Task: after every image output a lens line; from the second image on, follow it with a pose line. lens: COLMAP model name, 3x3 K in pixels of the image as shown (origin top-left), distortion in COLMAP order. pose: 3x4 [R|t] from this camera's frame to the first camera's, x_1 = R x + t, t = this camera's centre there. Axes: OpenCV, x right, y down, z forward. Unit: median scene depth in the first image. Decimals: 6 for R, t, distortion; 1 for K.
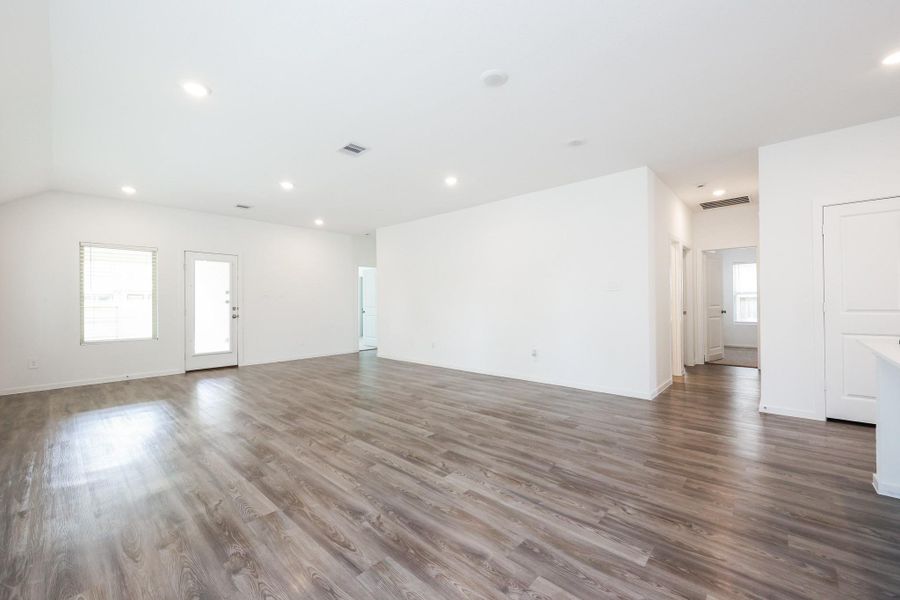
lens RADIAL K [[359.5, 0, 450.0], [0, 359.5, 300.0], [0, 0, 1]] dist [0.023533, 0.000196]
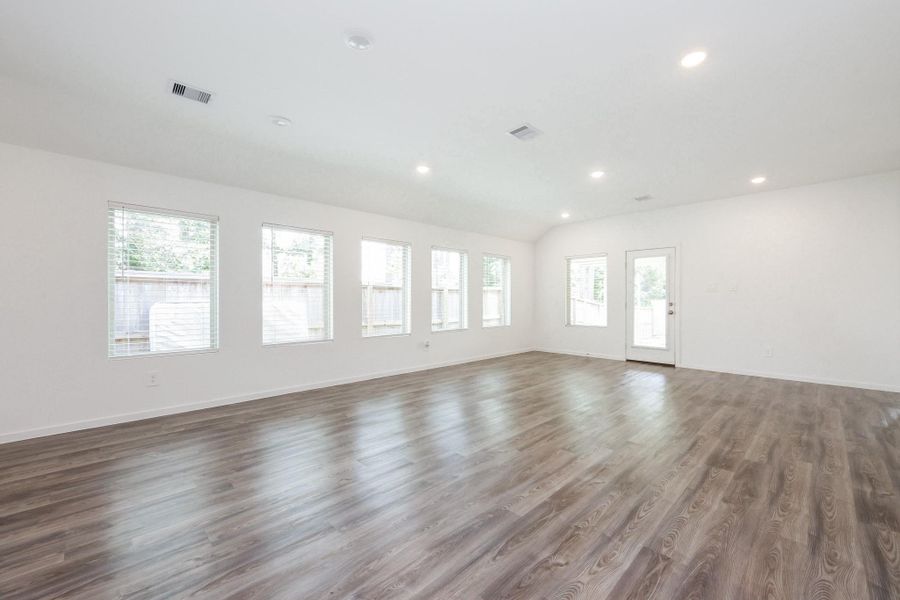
lens RADIAL K [[359.5, 0, 450.0], [0, 359.5, 300.0], [0, 0, 1]] dist [0.023533, 0.000196]
pose [[-0.062034, 0.006335, -0.998054, 0.412444], [0.009662, 0.999937, 0.005746, 0.002009], [0.998027, -0.009287, -0.062091, 0.531732]]
